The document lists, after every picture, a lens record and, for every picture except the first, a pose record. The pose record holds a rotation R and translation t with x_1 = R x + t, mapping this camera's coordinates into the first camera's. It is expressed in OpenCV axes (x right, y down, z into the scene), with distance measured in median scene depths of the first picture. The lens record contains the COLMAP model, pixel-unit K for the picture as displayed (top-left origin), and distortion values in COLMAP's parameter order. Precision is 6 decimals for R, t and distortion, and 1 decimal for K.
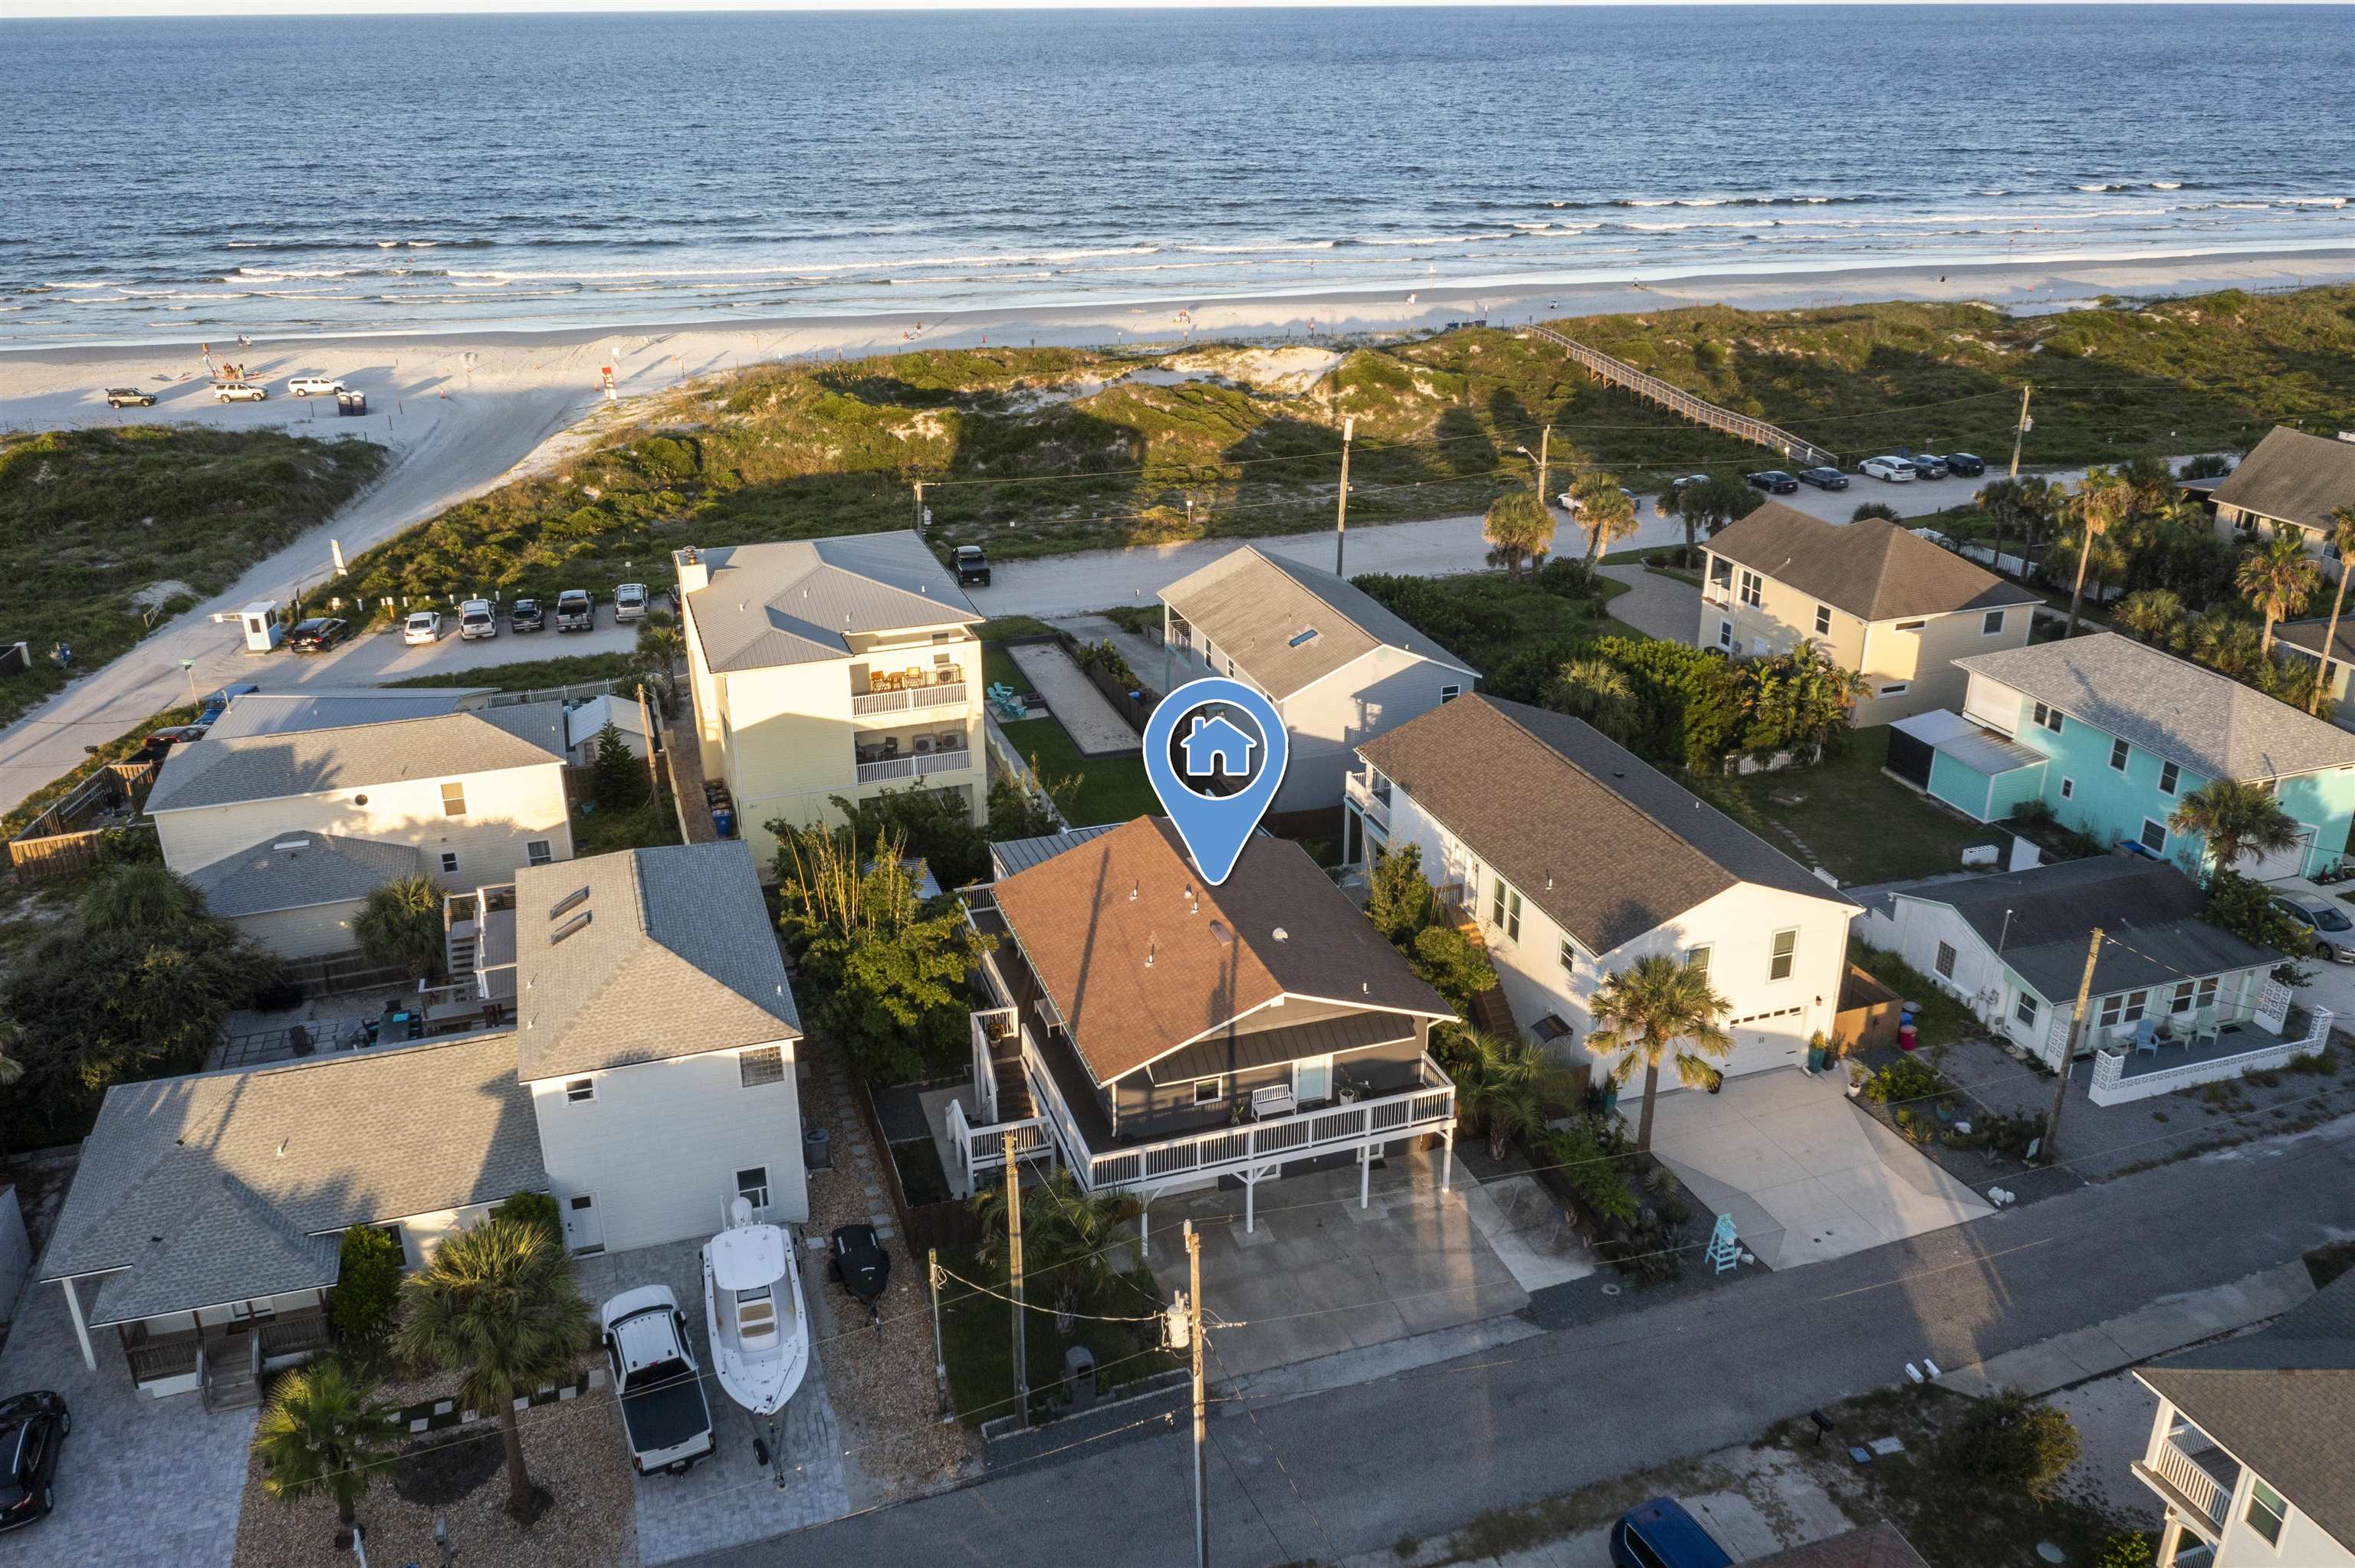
lens RADIAL K [[1849.0, 0, 1184.0], [0, 1849.0, 777.1], [0, 0, 1]] dist [-0.019029, 0.018338]
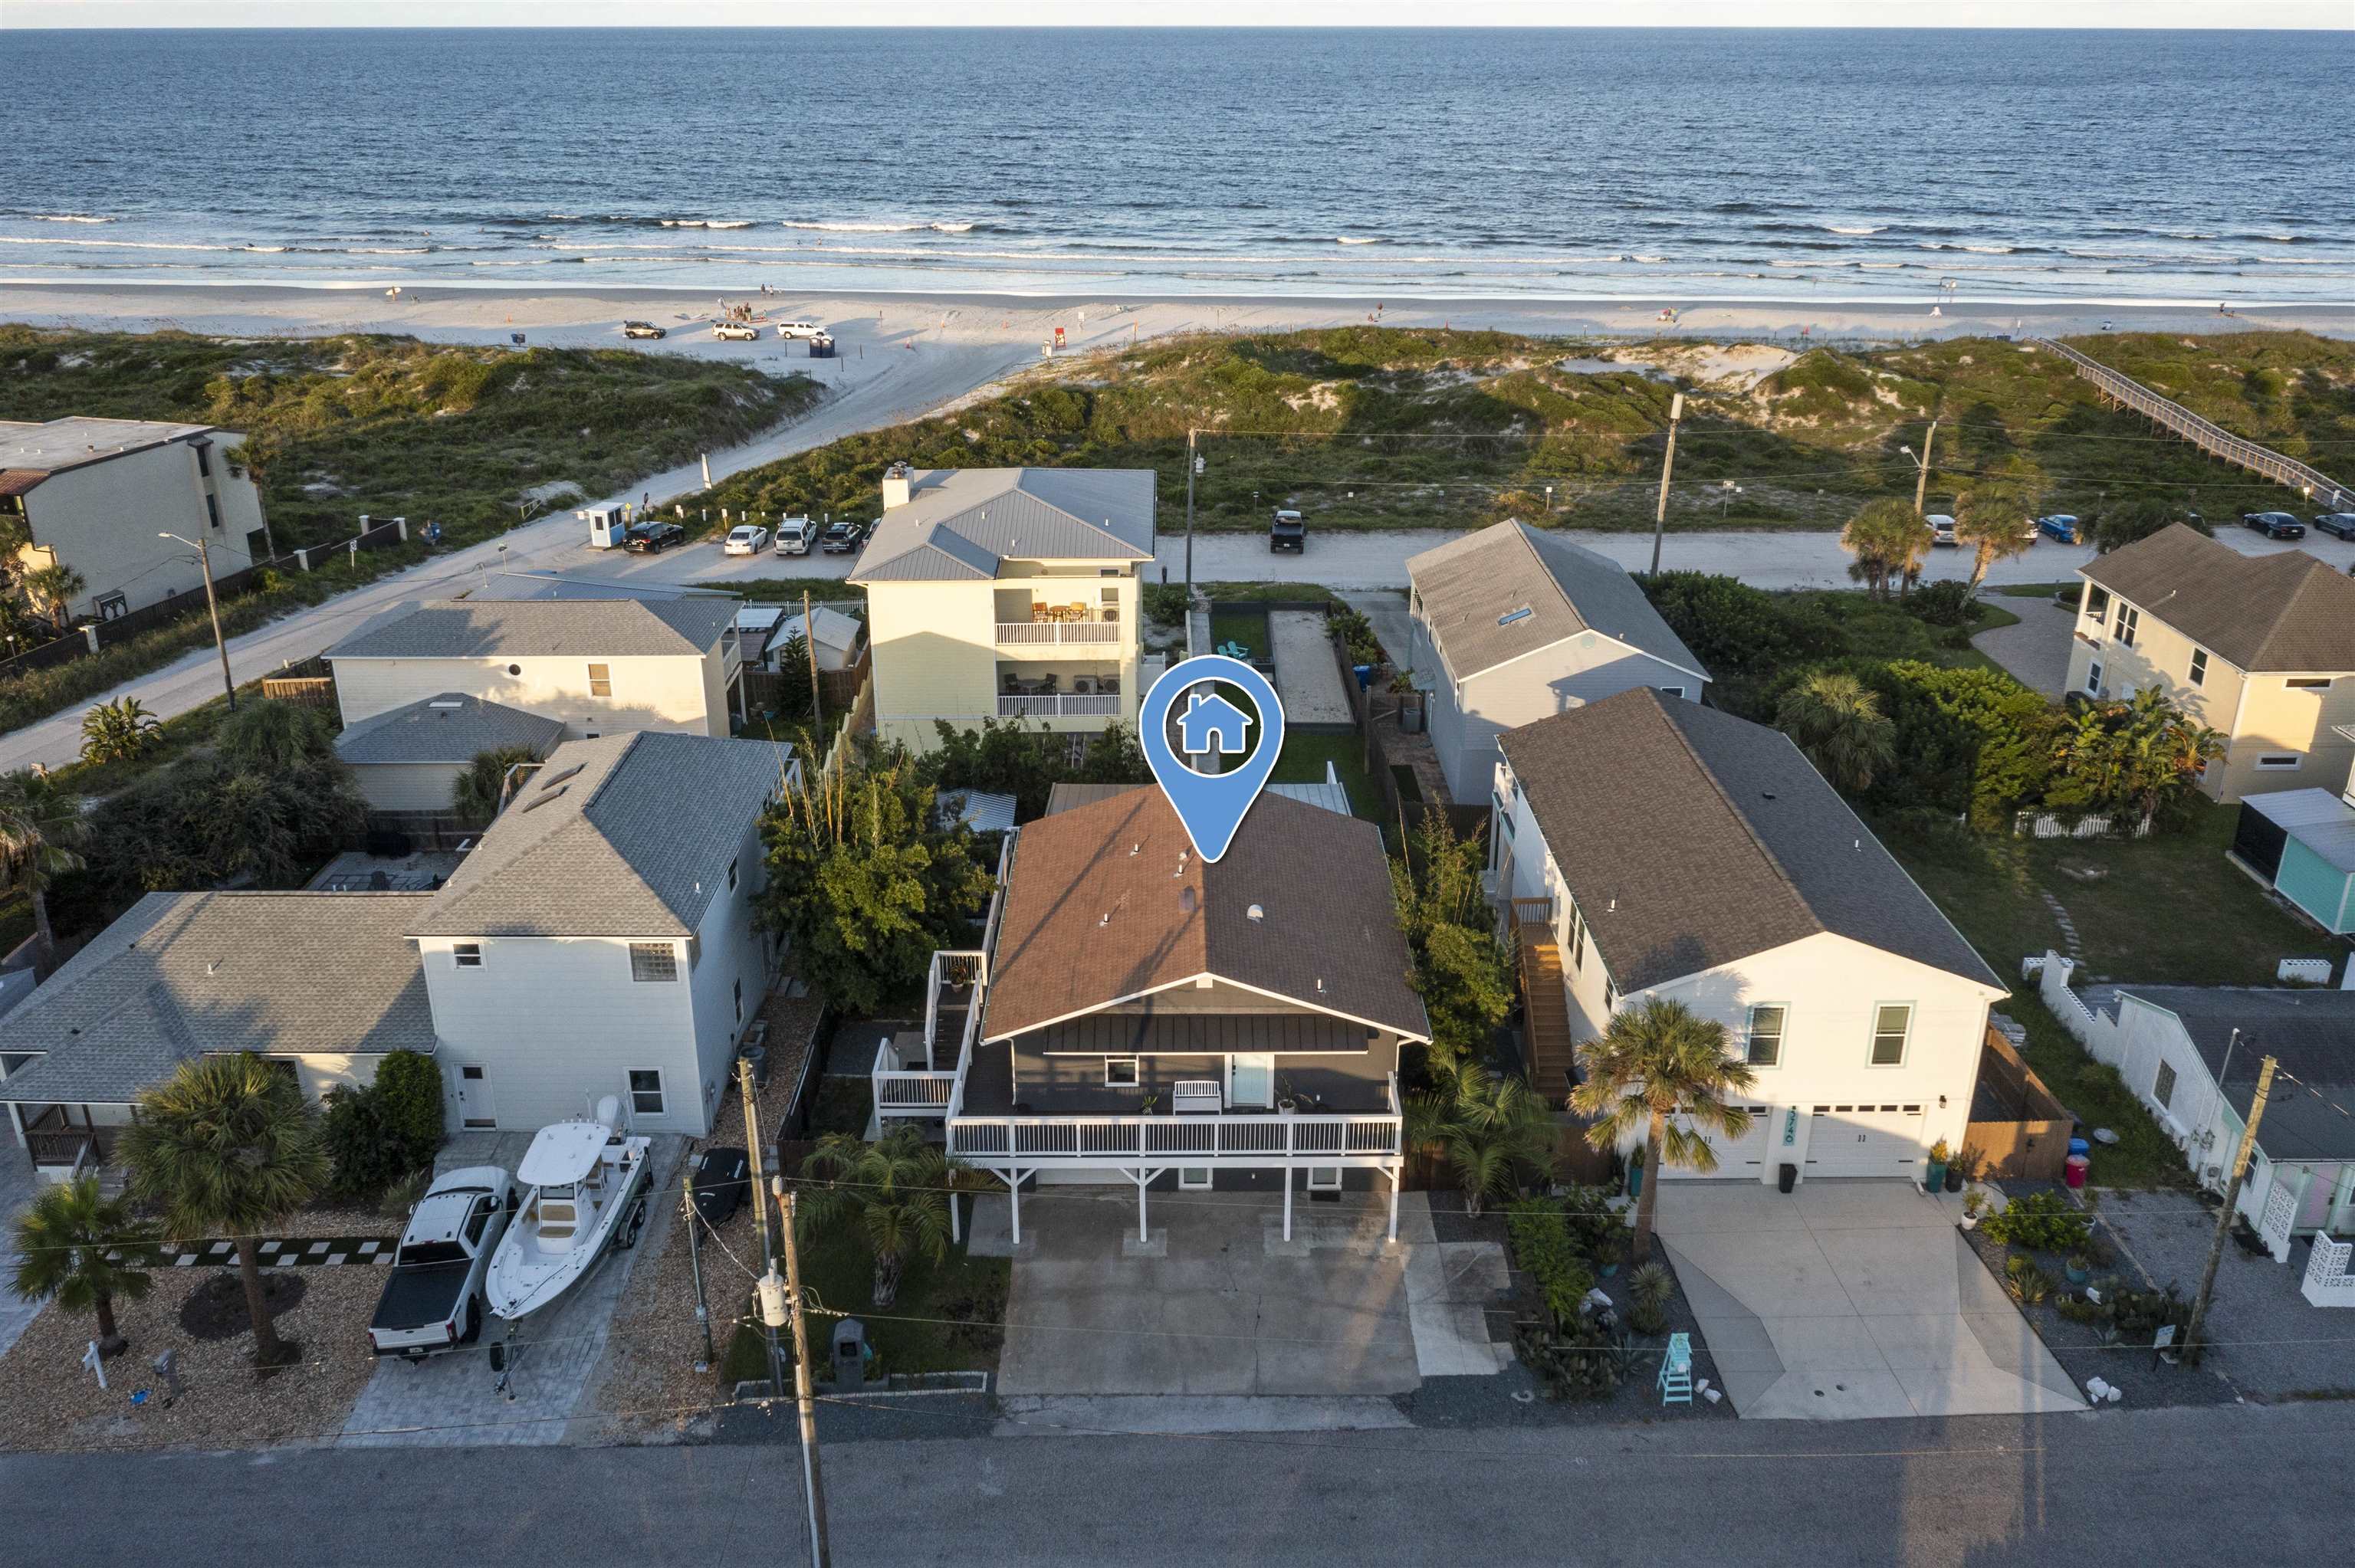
lens RADIAL K [[1849.0, 0, 1181.8], [0, 1849.0, 782.8], [0, 0, 1]] dist [-0.019029, 0.018338]
pose [[0.949640, 0.124917, -0.287367, 0.207378], [-0.126436, 0.991885, 0.013345, 0.014315], [0.286702, 0.023661, 0.957727, 0.126978]]
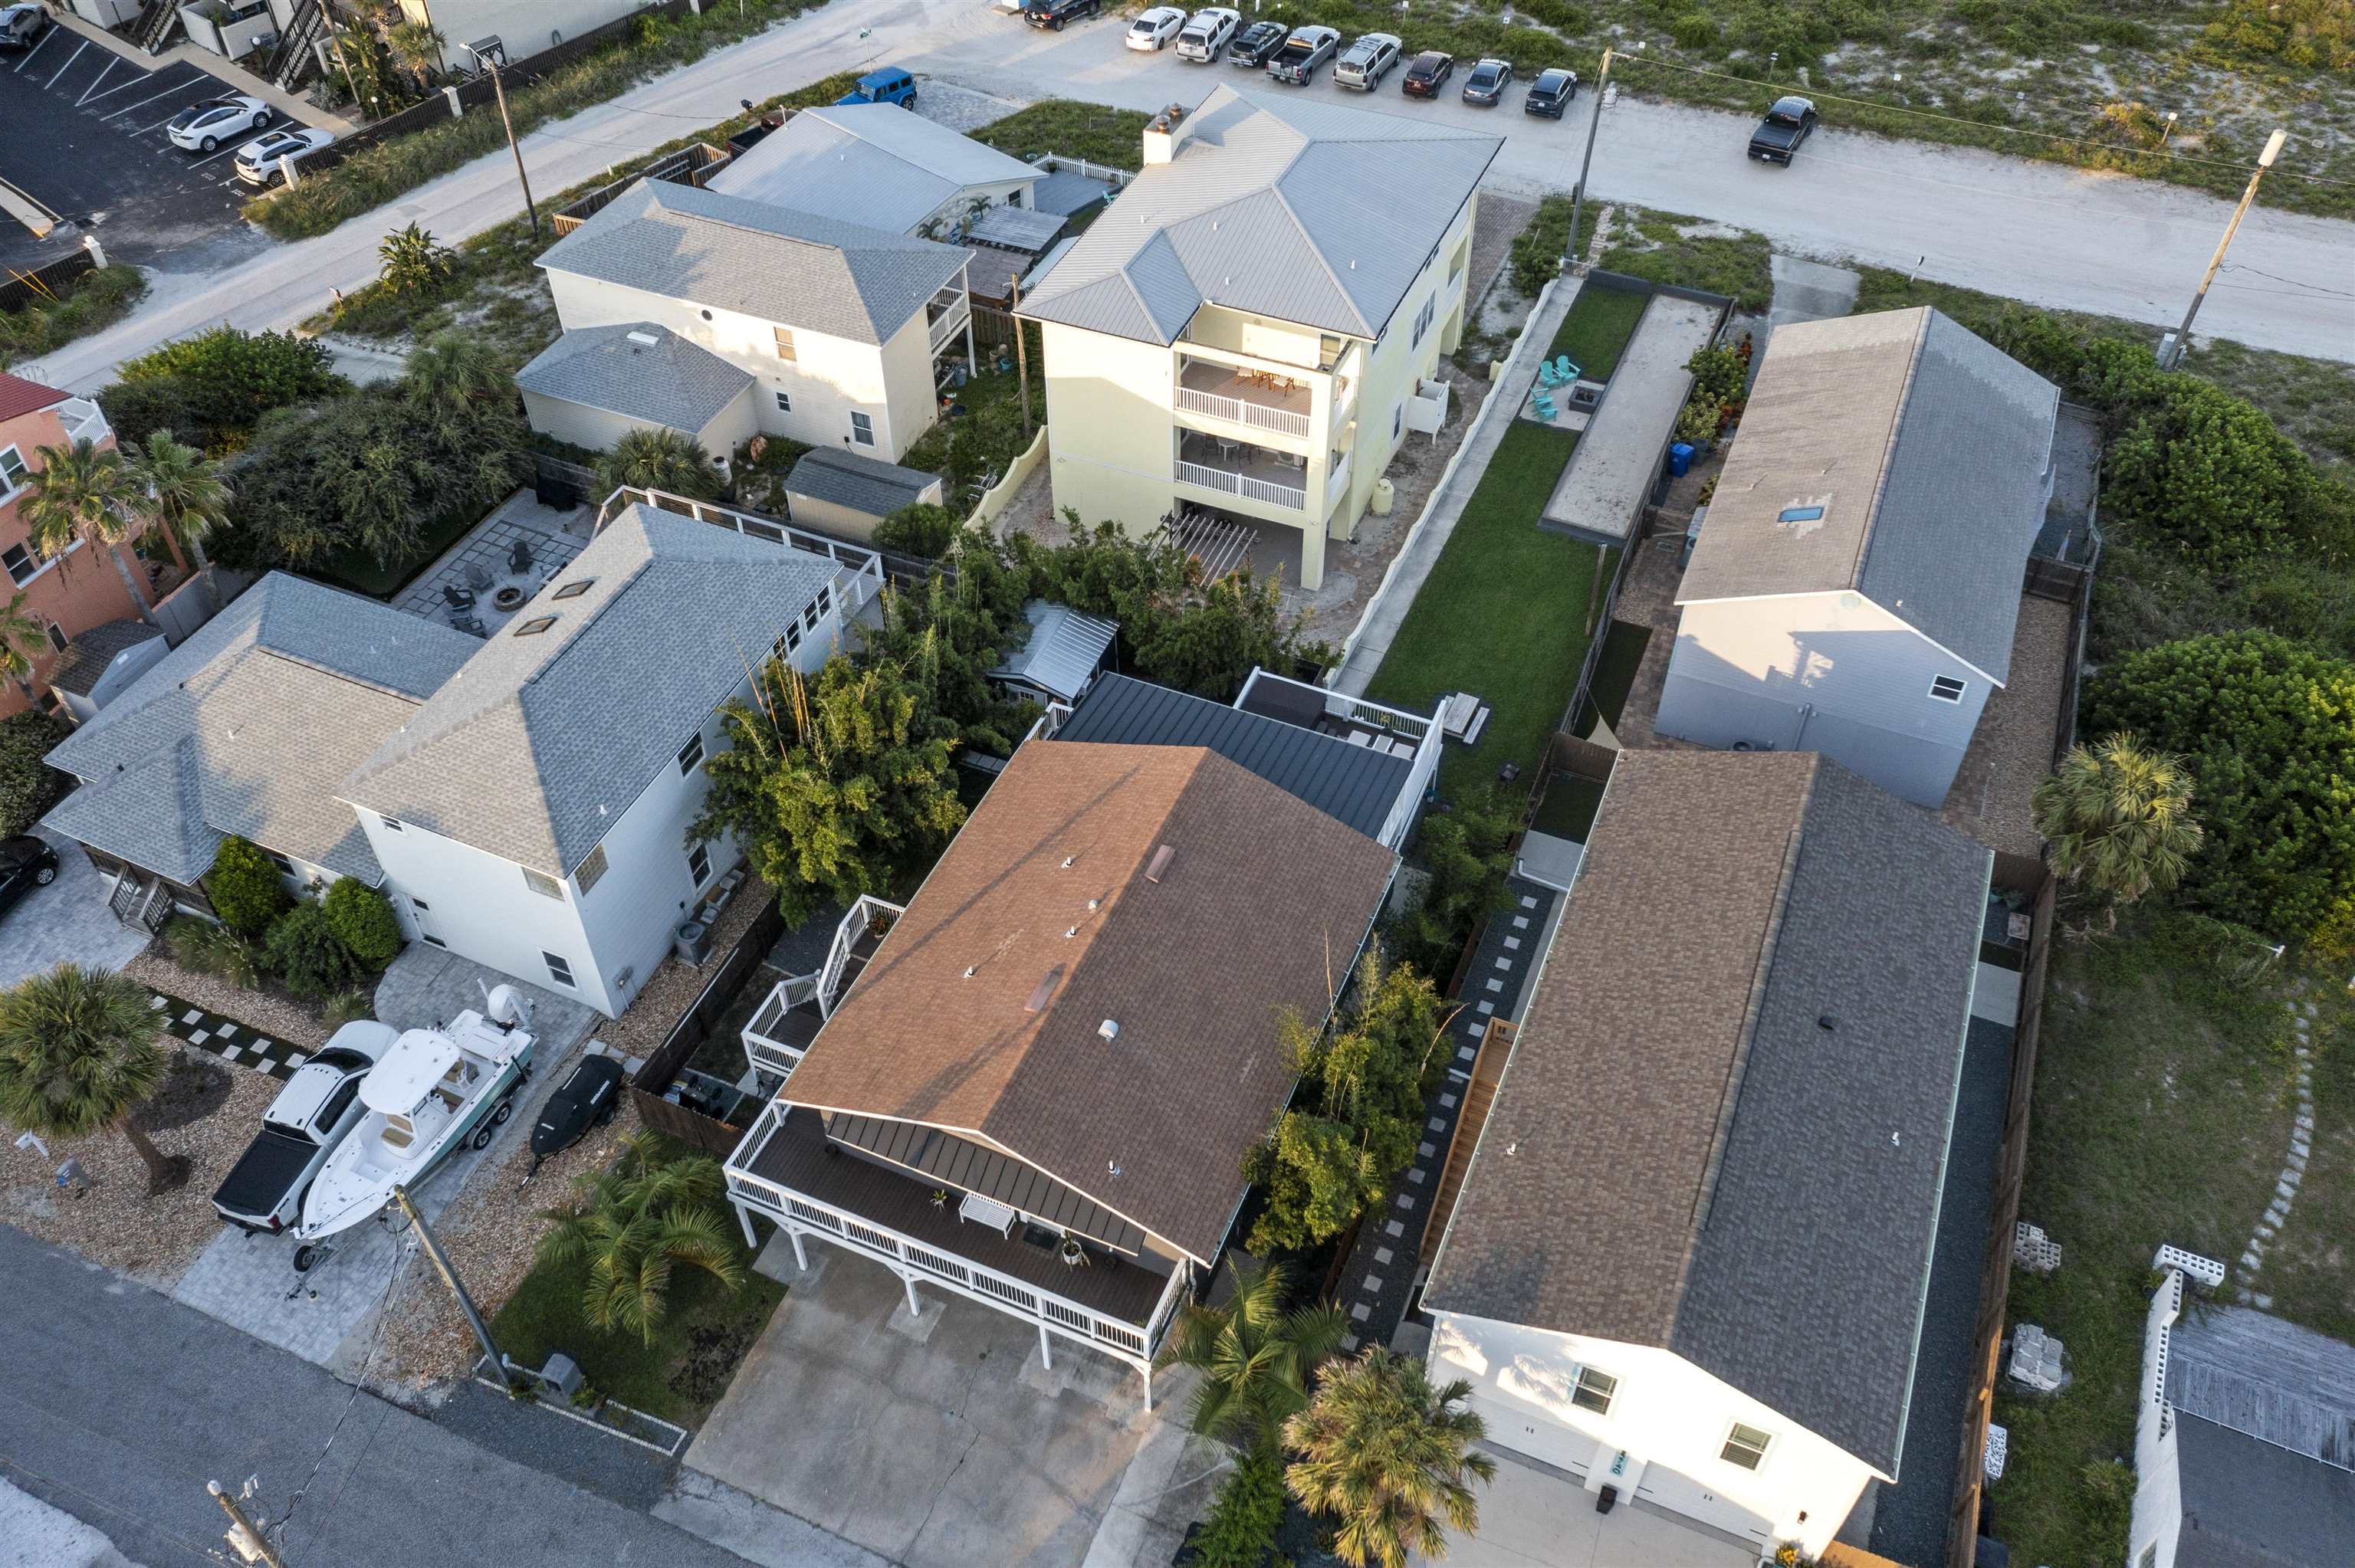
lens RADIAL K [[1849.0, 0, 1176.0], [0, 1849.0, 781.4], [0, 0, 1]] dist [-0.019029, 0.018338]
pose [[0.744982, 0.479337, -0.463938, 0.302208], [-0.260948, 0.849453, 0.458623, -0.287426], [0.613929, -0.220602, 0.757909, 0.364920]]
